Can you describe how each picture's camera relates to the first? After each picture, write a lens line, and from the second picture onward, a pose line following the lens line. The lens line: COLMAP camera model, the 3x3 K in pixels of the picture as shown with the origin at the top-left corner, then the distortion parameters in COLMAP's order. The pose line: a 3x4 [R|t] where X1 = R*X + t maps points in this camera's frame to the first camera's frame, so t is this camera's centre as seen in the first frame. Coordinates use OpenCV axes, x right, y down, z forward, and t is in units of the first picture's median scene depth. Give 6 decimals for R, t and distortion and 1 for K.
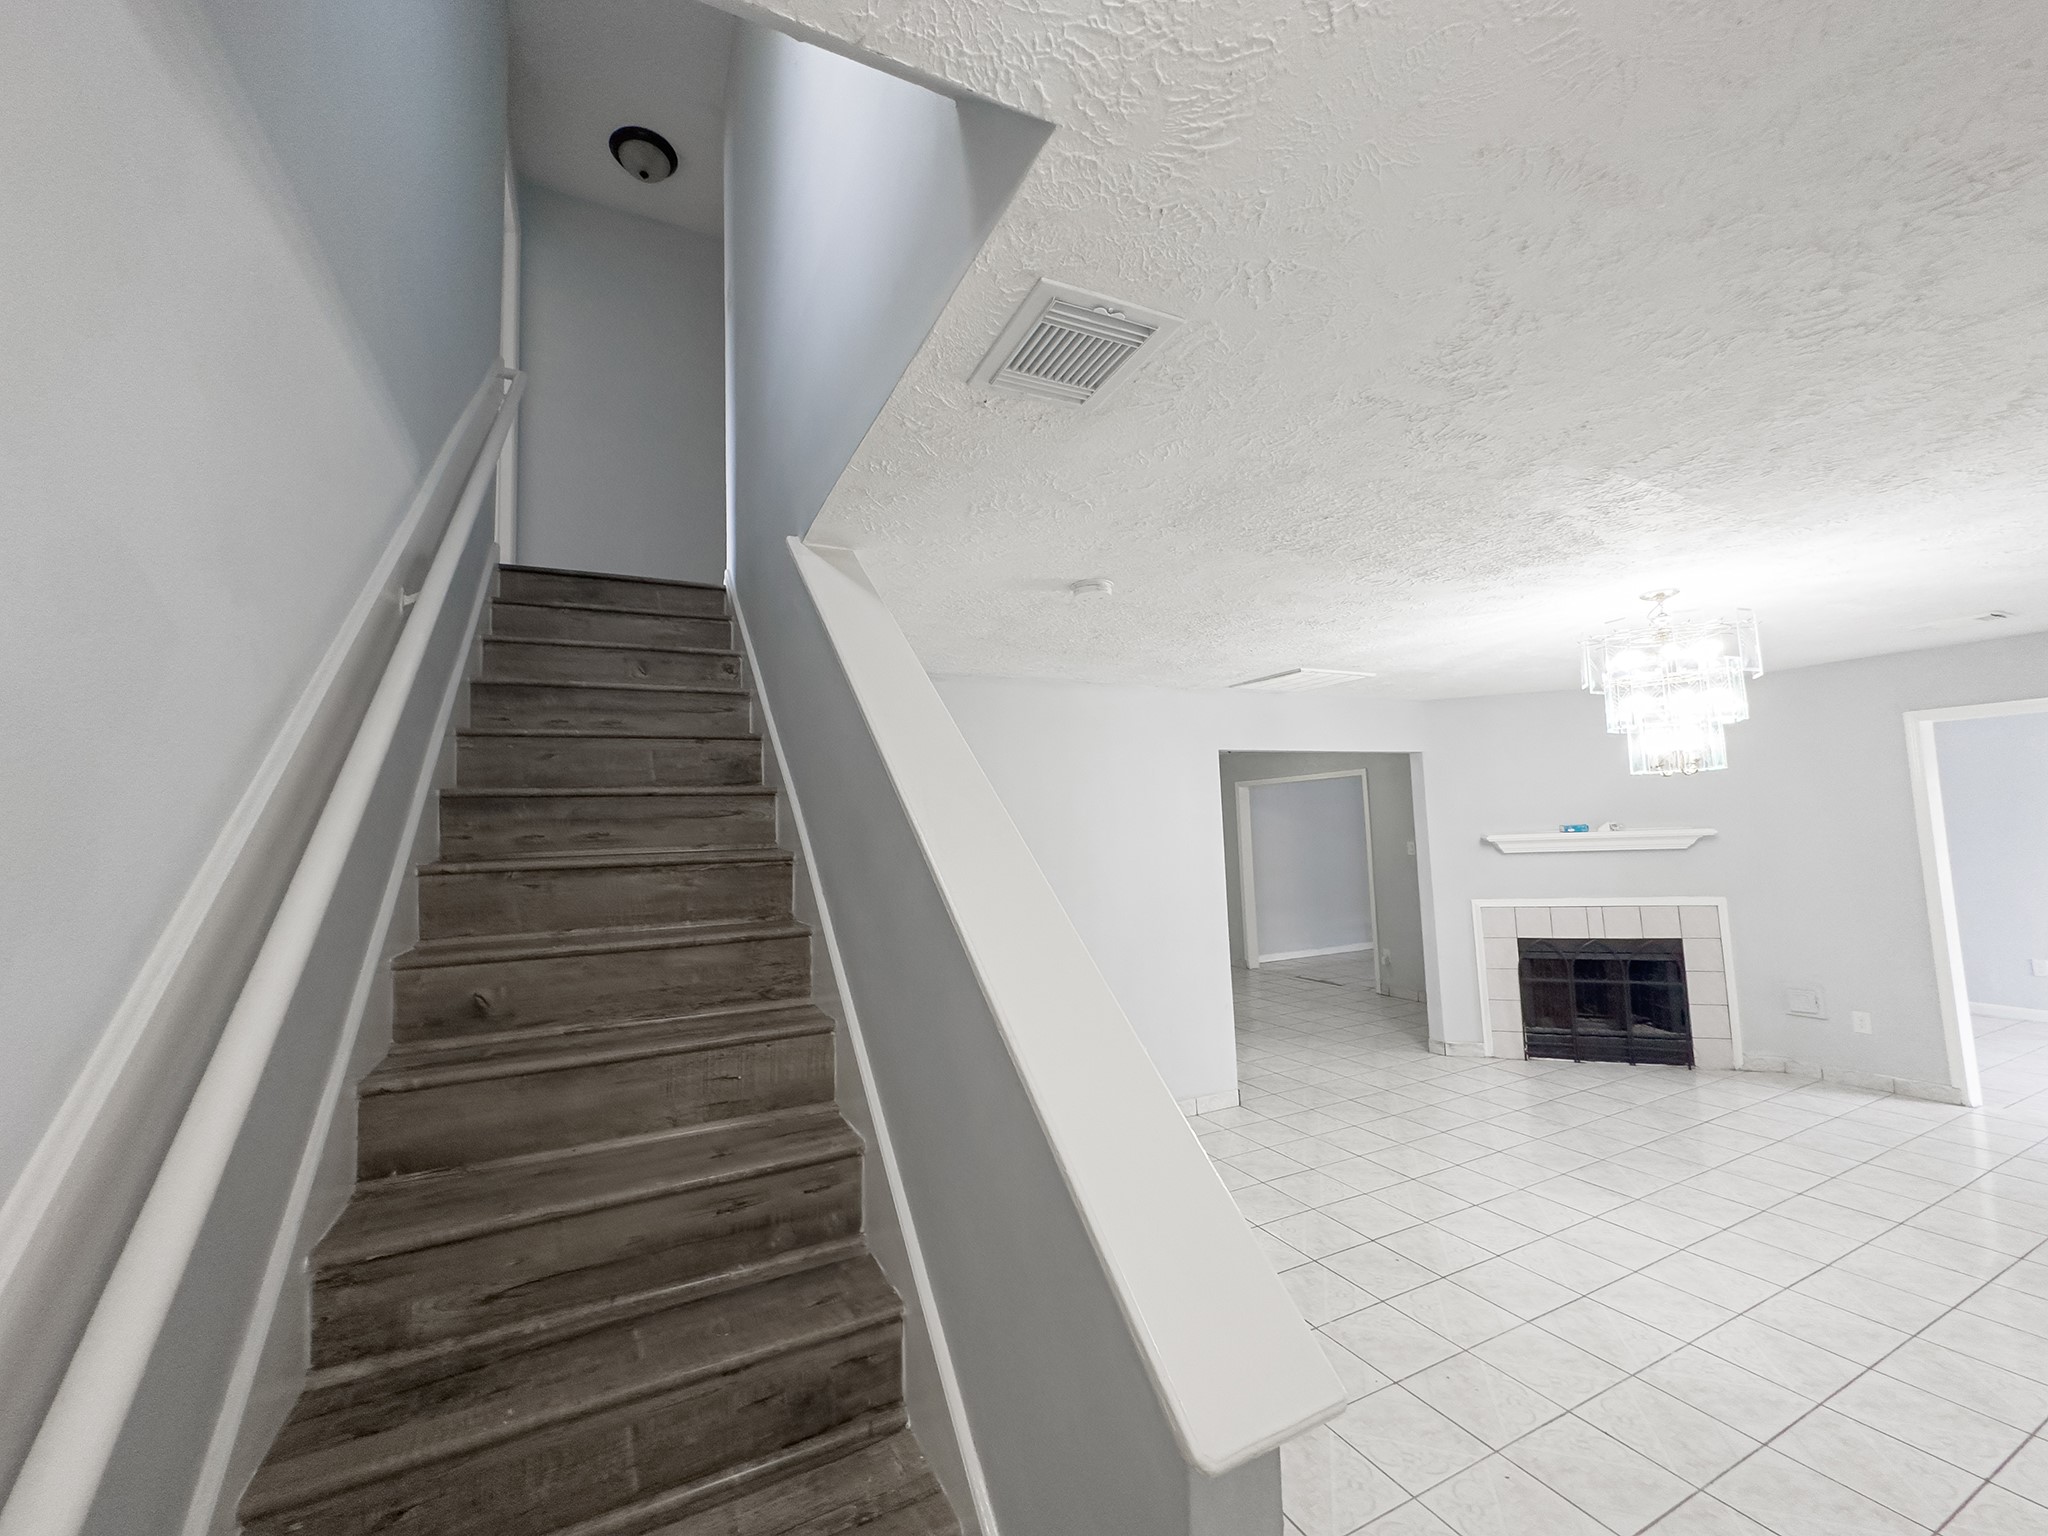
lens RADIAL K [[818.2, 0, 1025.3], [0, 818.2, 768.4], [0, 0, 1]] dist [-0.003034, 0.000463]
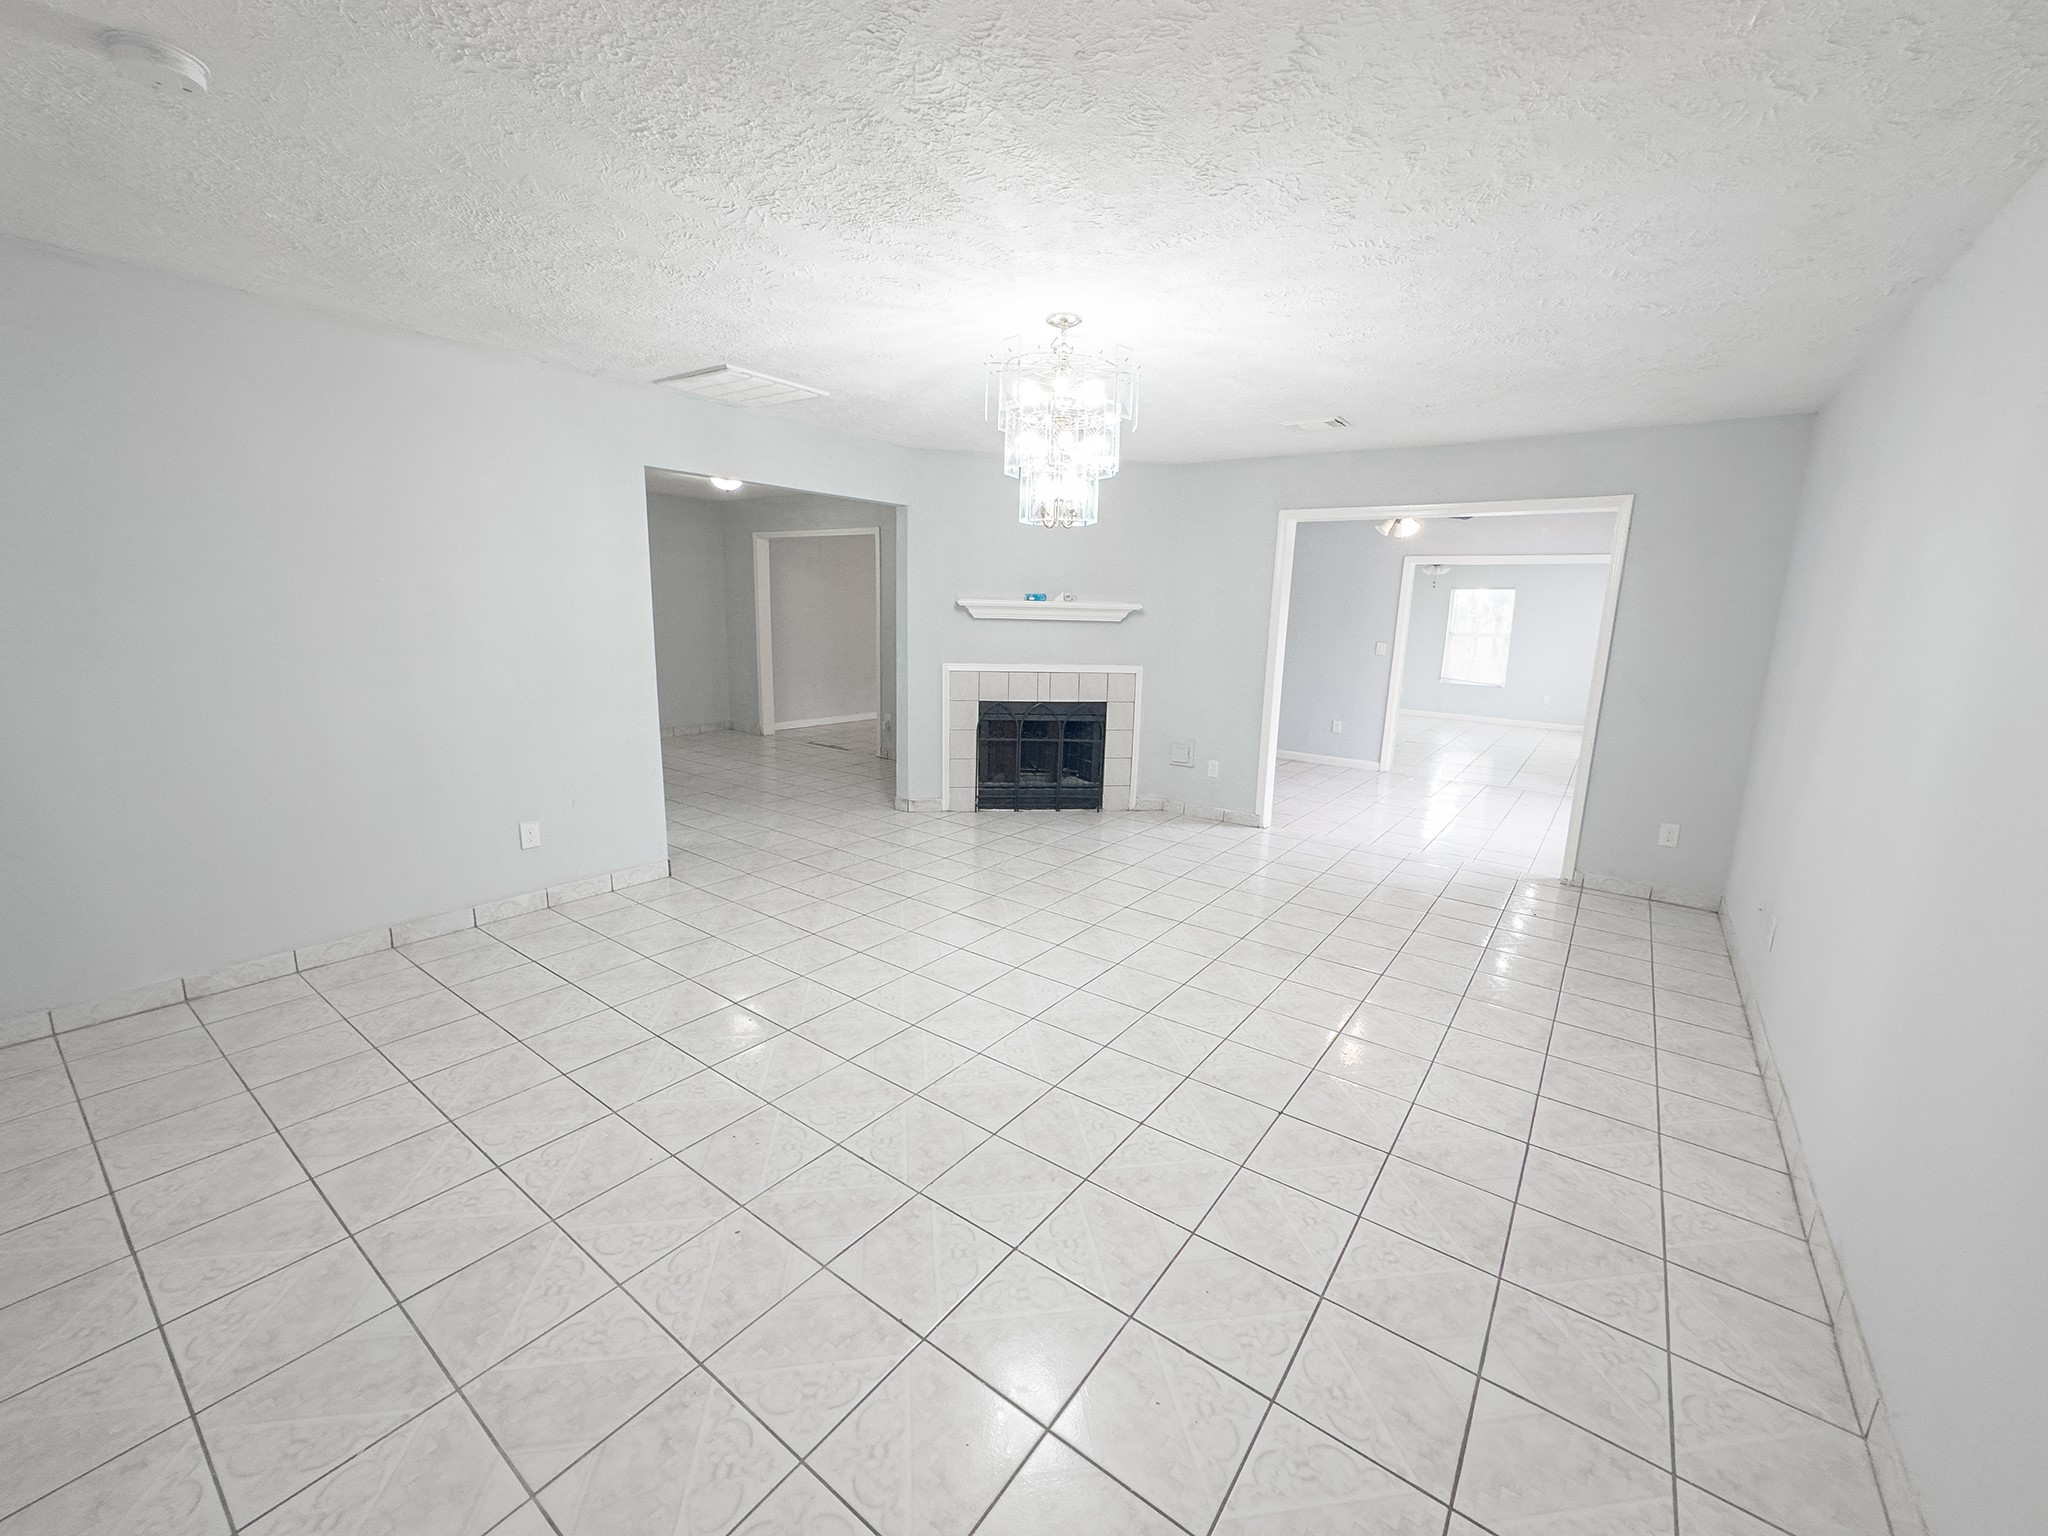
lens RADIAL K [[818.2, 0, 1025.3], [0, 818.2, 768.4], [0, 0, 1]] dist [-0.003034, 0.000463]
pose [[0.885796, -0.030819, 0.463051, 0.176712], [-0.096034, 0.964022, 0.247870, 0.027582], [-0.454030, -0.264031, 0.850967, 0.065692]]
